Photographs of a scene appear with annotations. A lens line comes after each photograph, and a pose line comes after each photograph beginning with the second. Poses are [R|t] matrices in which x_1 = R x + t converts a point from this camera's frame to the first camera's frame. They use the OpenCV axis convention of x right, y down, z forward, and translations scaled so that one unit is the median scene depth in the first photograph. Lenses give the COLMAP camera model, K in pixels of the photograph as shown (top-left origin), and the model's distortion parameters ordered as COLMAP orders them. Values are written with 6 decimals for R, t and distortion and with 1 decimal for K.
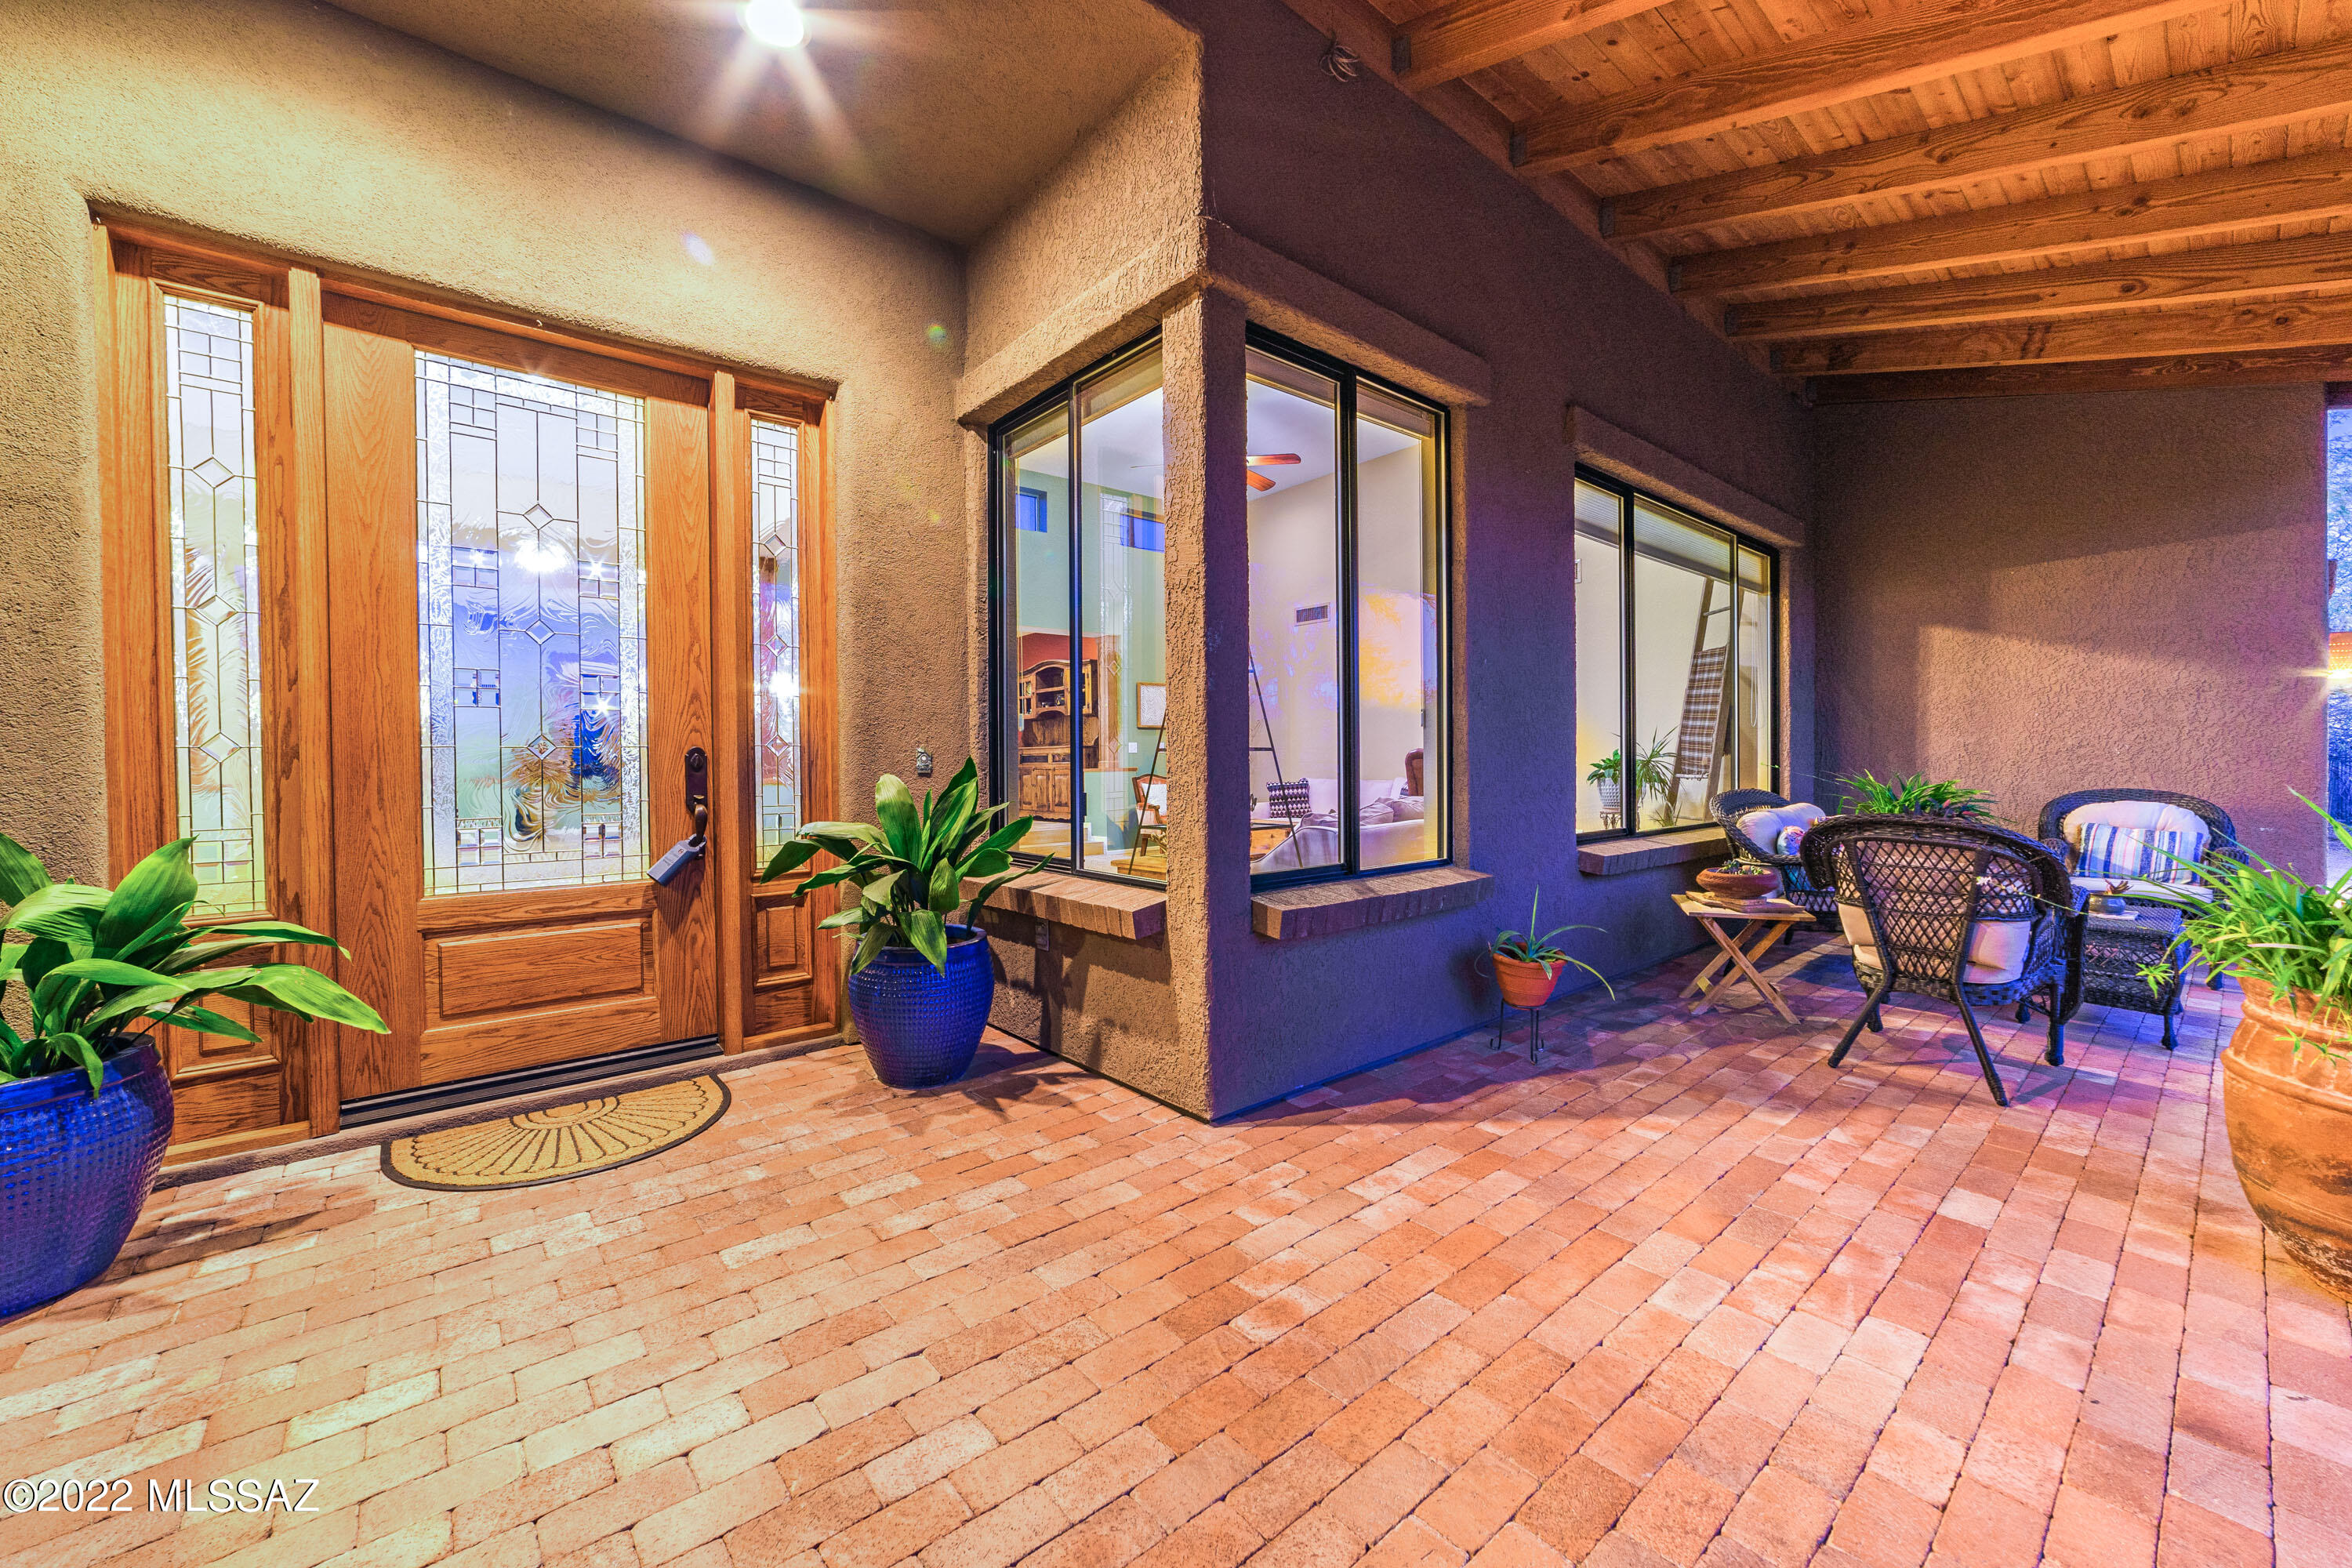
lens RADIAL K [[919.9, 0, 1161.4], [0, 919.9, 772.6], [0, 0, 1]] dist [-0.023911, 0.008845]
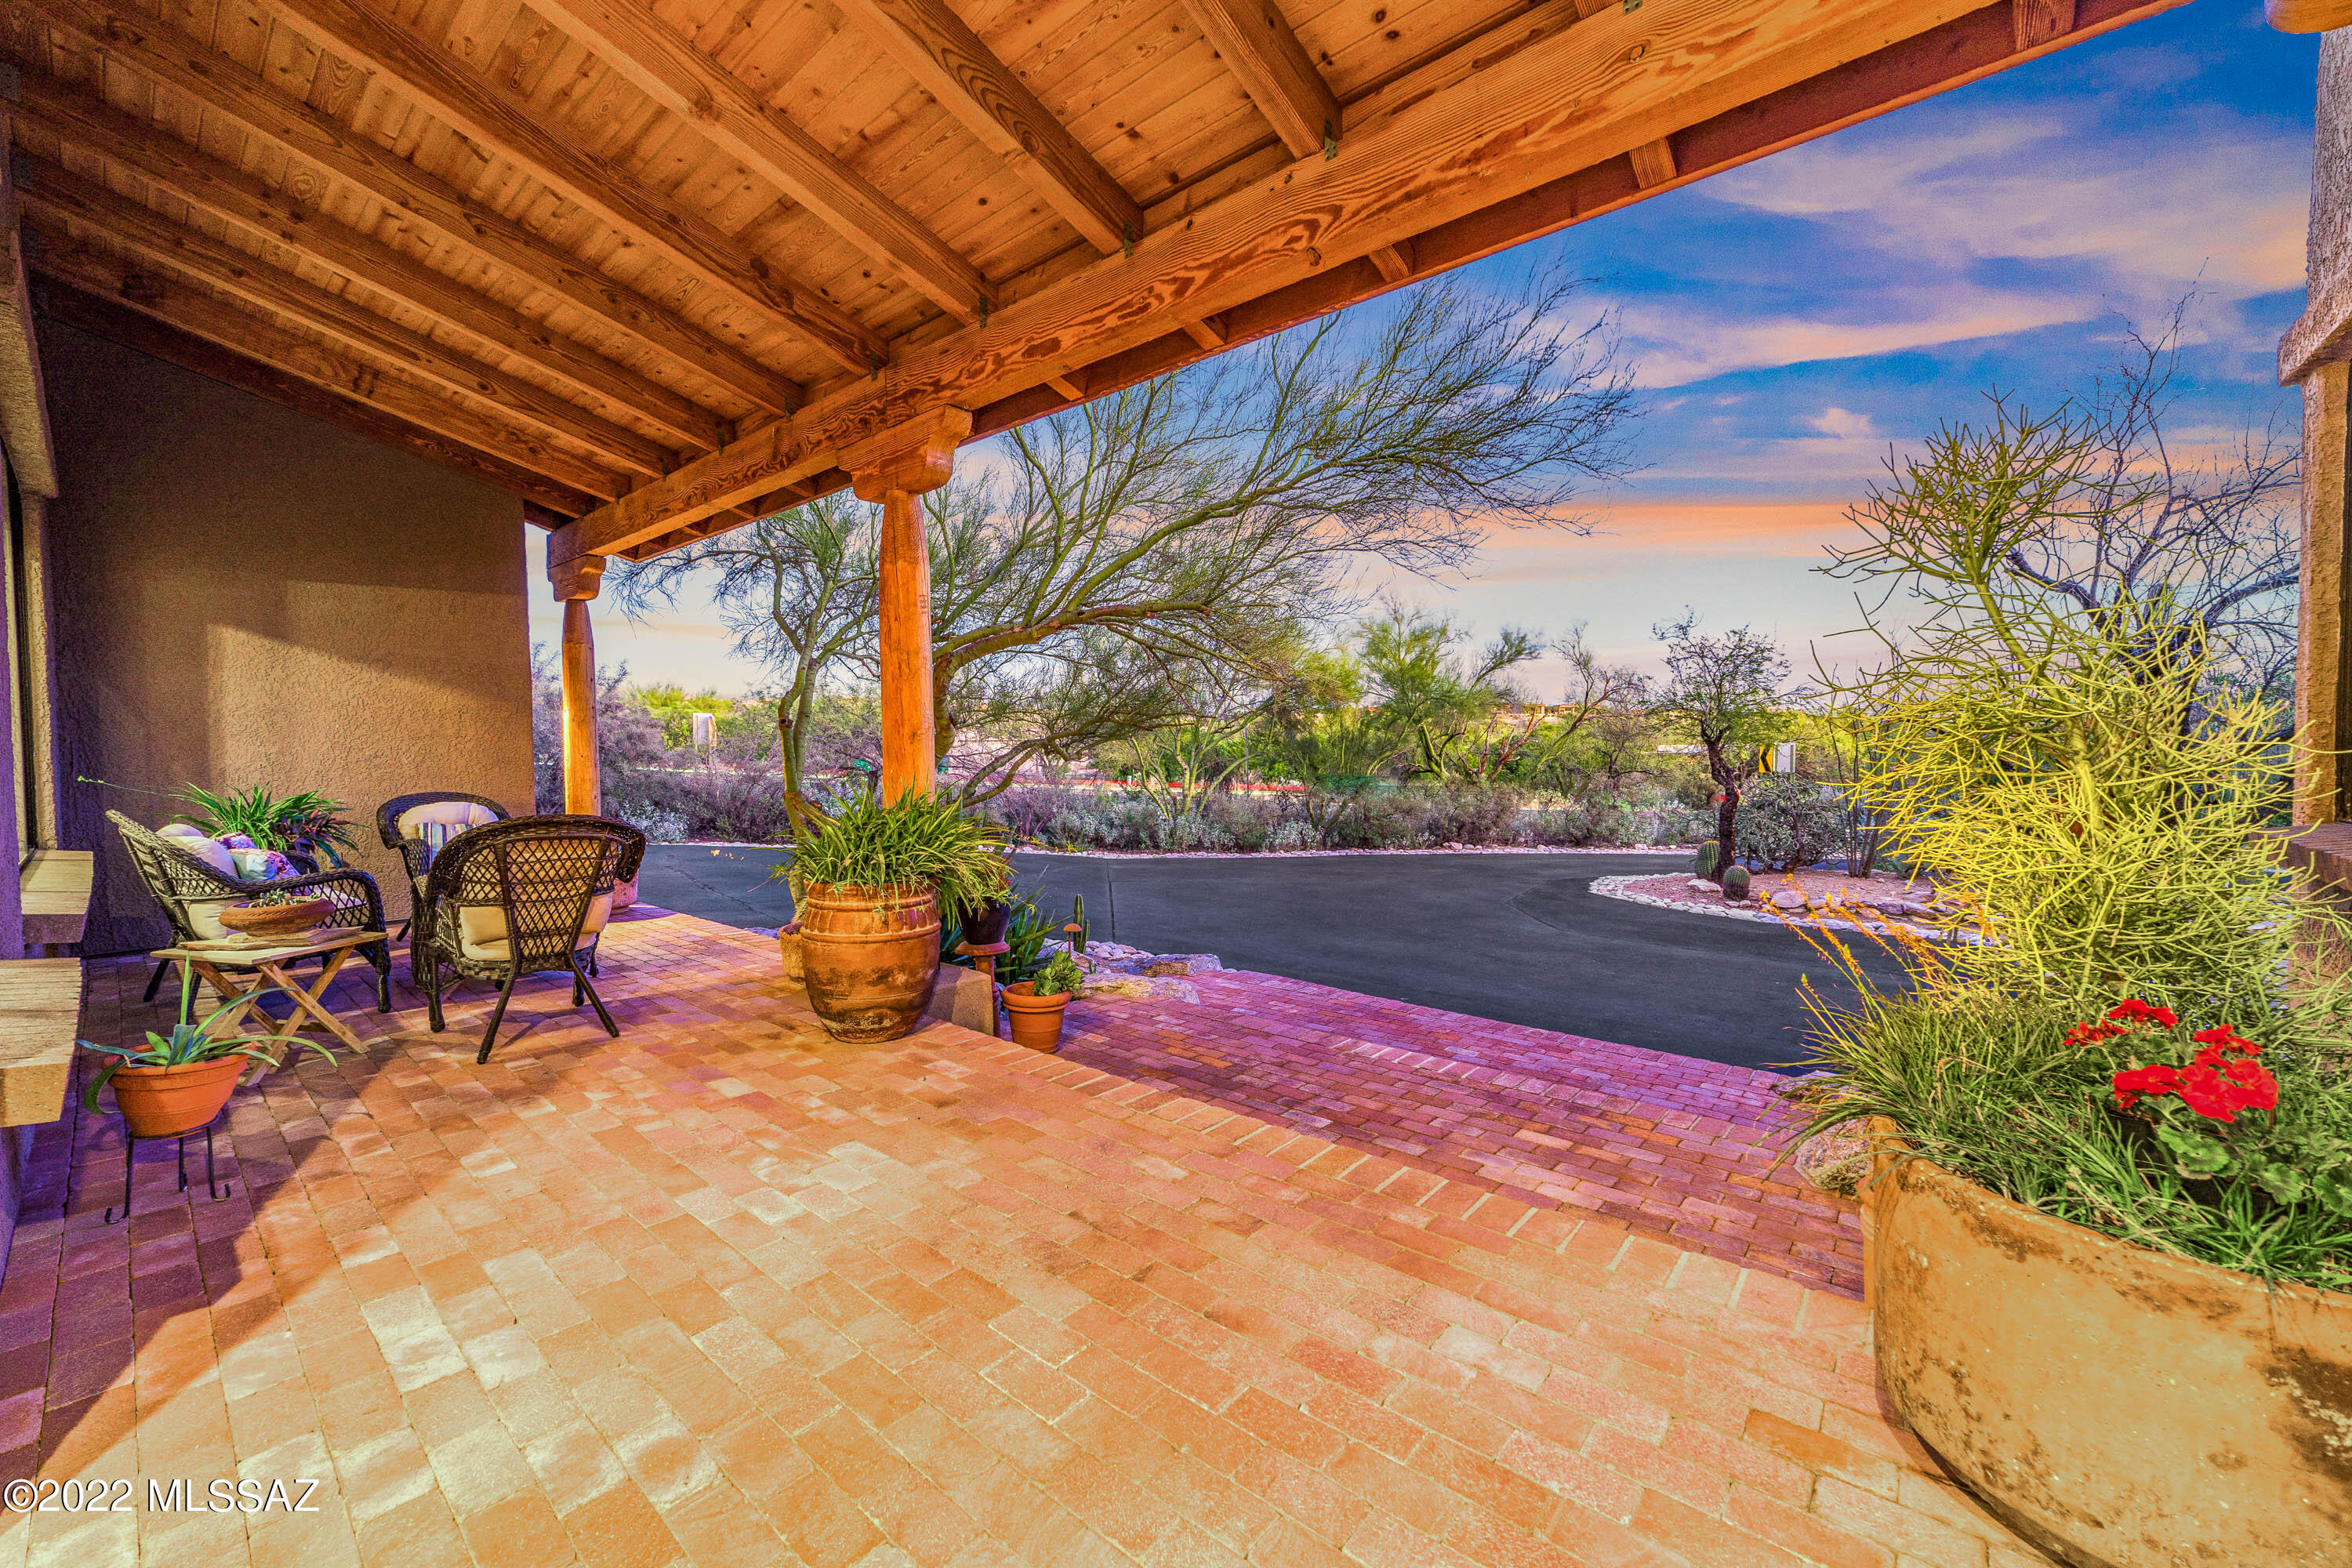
lens RADIAL K [[919.9, 0, 1161.4], [0, 919.9, 772.6], [0, 0, 1]] dist [-0.023911, 0.008845]
pose [[-0.162984, -0.015709, 0.986504, -0.433424], [0.026865, 0.999432, 0.020354, -0.010184], [-0.986263, 0.029820, -0.162469, 0.411939]]
